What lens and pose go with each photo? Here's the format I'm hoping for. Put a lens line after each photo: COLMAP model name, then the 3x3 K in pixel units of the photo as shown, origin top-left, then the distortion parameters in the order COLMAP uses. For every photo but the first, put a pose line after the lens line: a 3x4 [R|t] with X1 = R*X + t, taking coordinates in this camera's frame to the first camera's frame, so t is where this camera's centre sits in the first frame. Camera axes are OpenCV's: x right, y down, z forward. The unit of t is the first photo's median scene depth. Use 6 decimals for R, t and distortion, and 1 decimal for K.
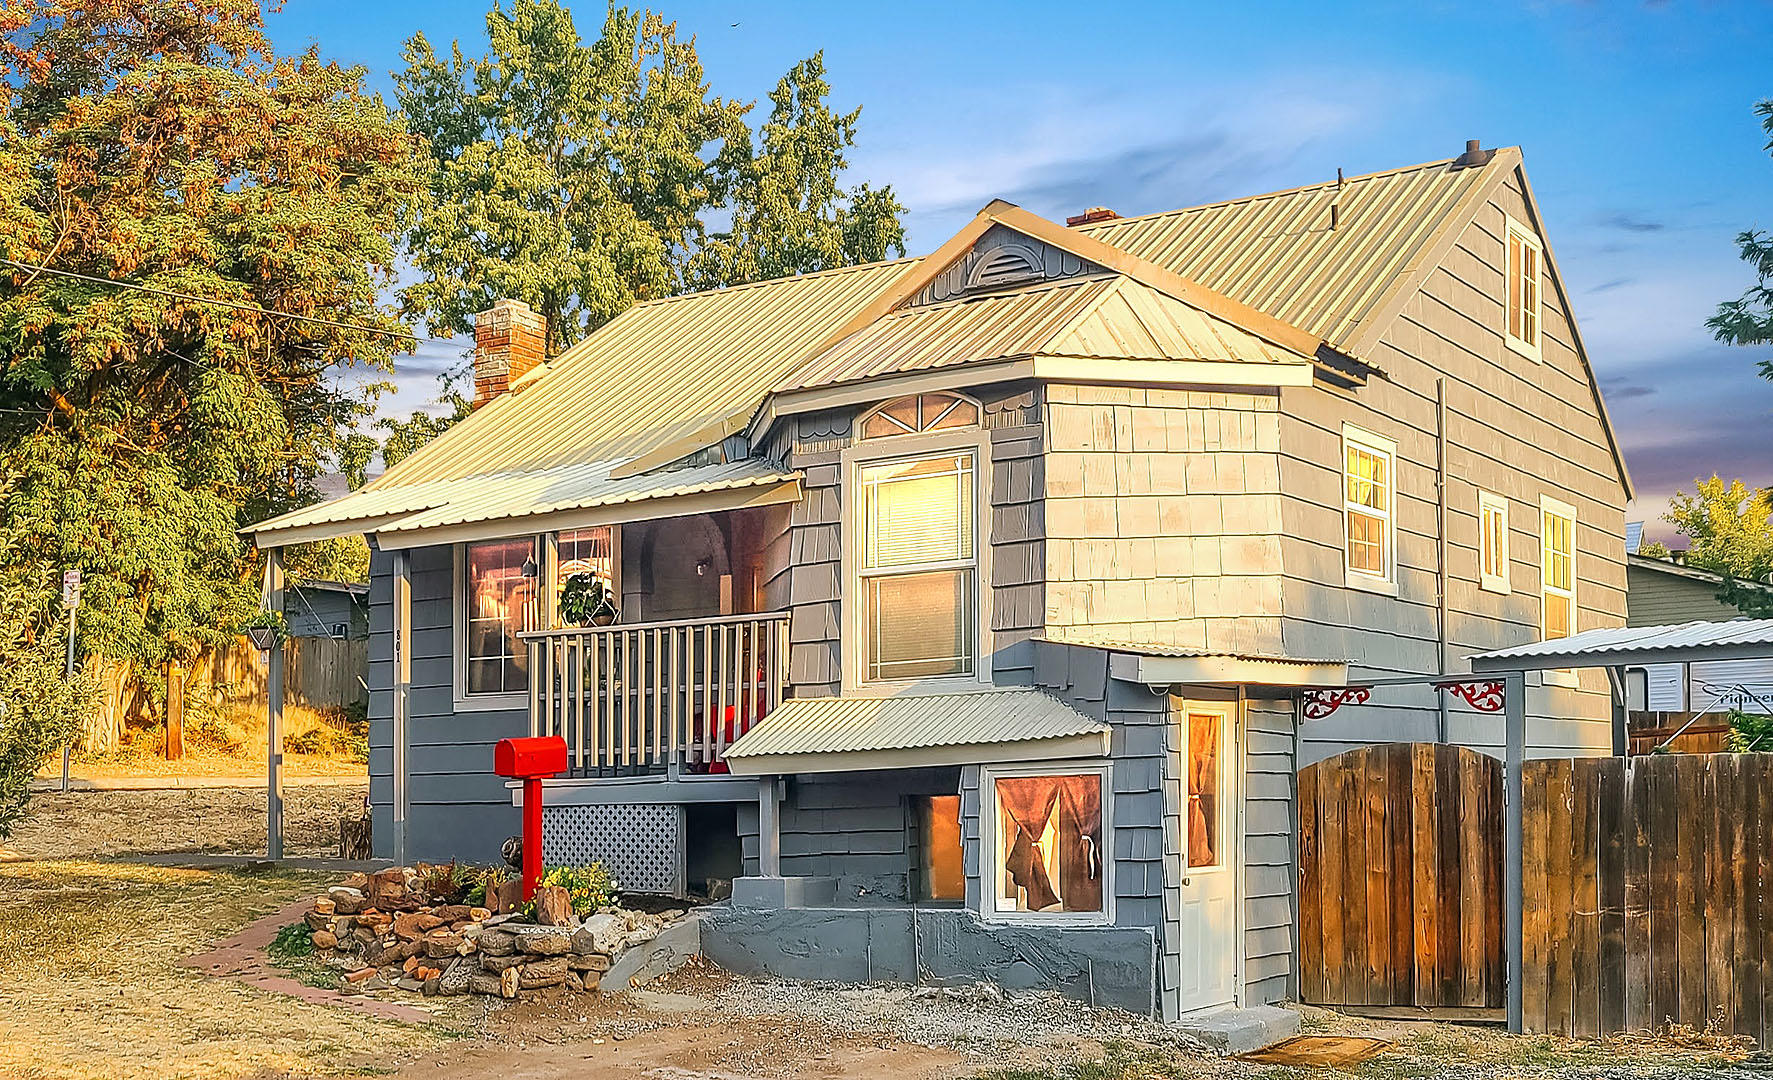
lens RADIAL K [[1834.5, 0, 885.5], [0, 1834.5, 669.3], [0, 0, 1]] dist [-0.047328, 0.082026]
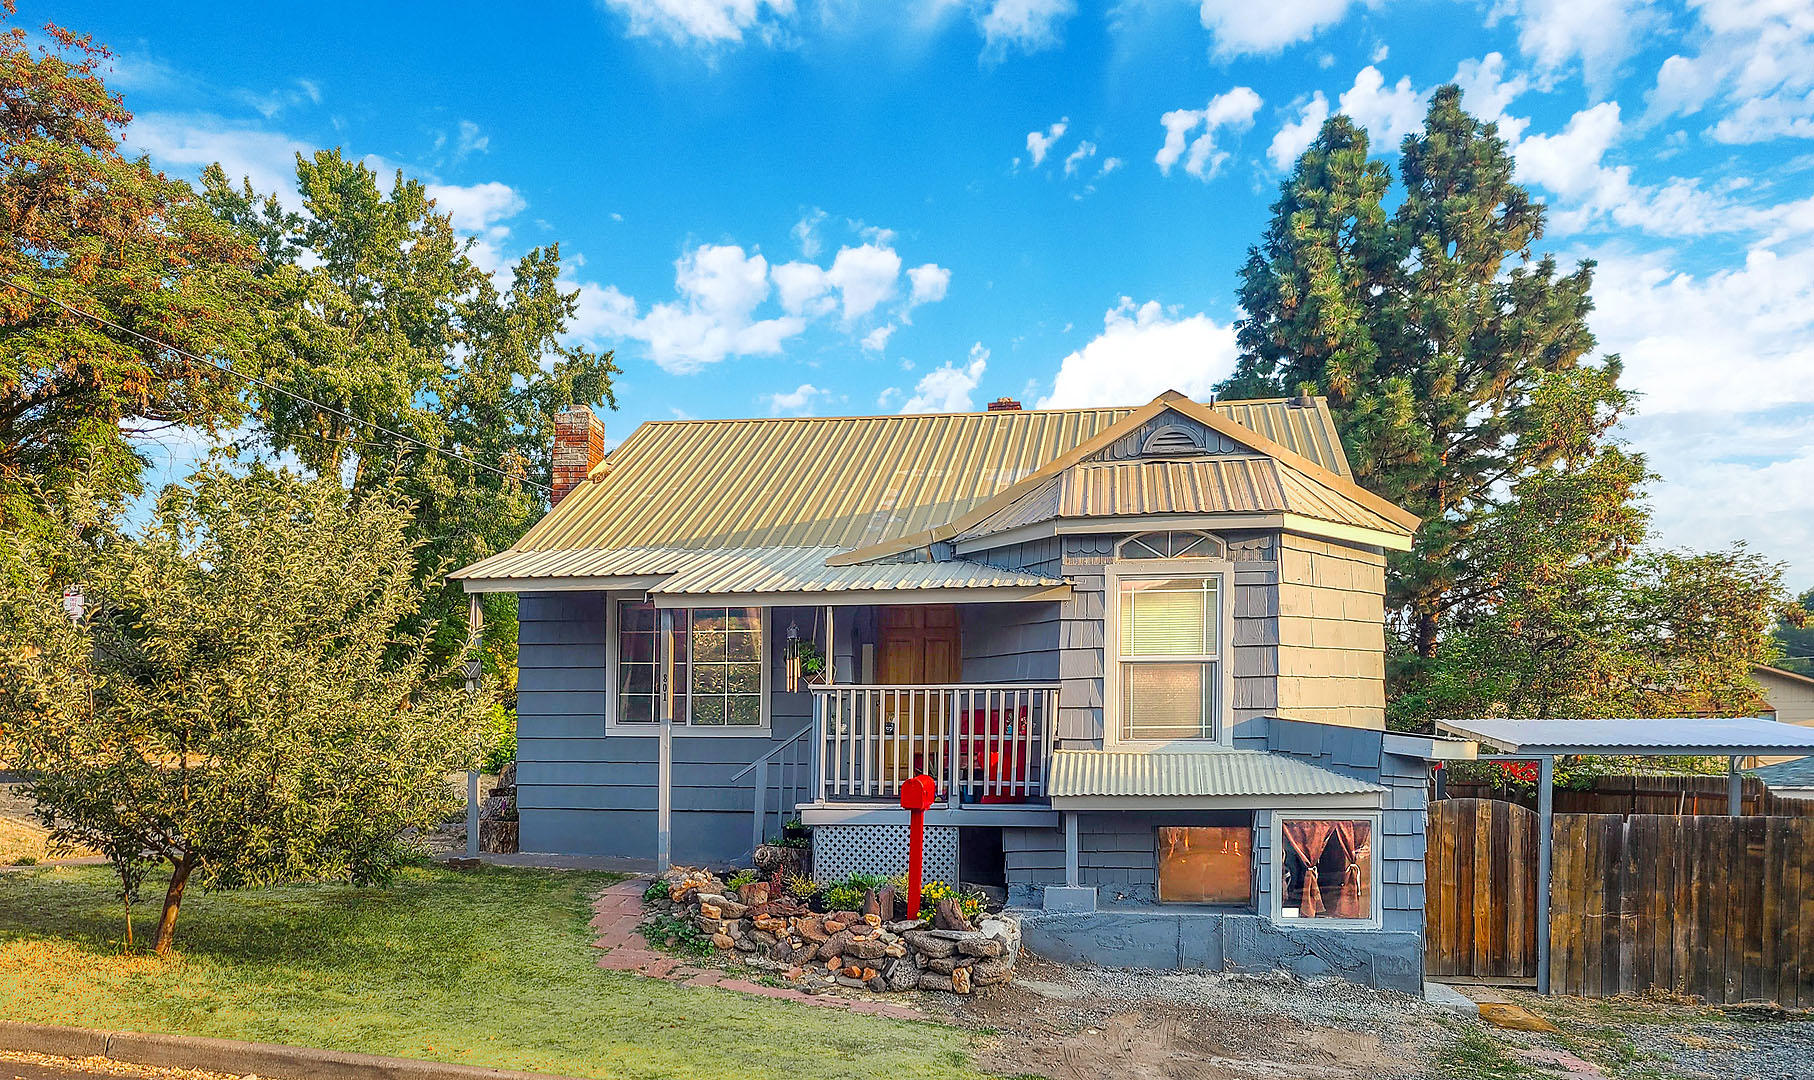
lens RADIAL K [[1193.3, 0, 862.4], [0, 1193.3, 735.8], [0, 0, 1]] dist [0.024166, -0.001389]
pose [[0.935255, 0.042396, 0.351425, -0.512249], [-0.053454, 0.998332, 0.021819, -0.005559], [-0.349914, -0.039191, 0.935962, 0.257951]]
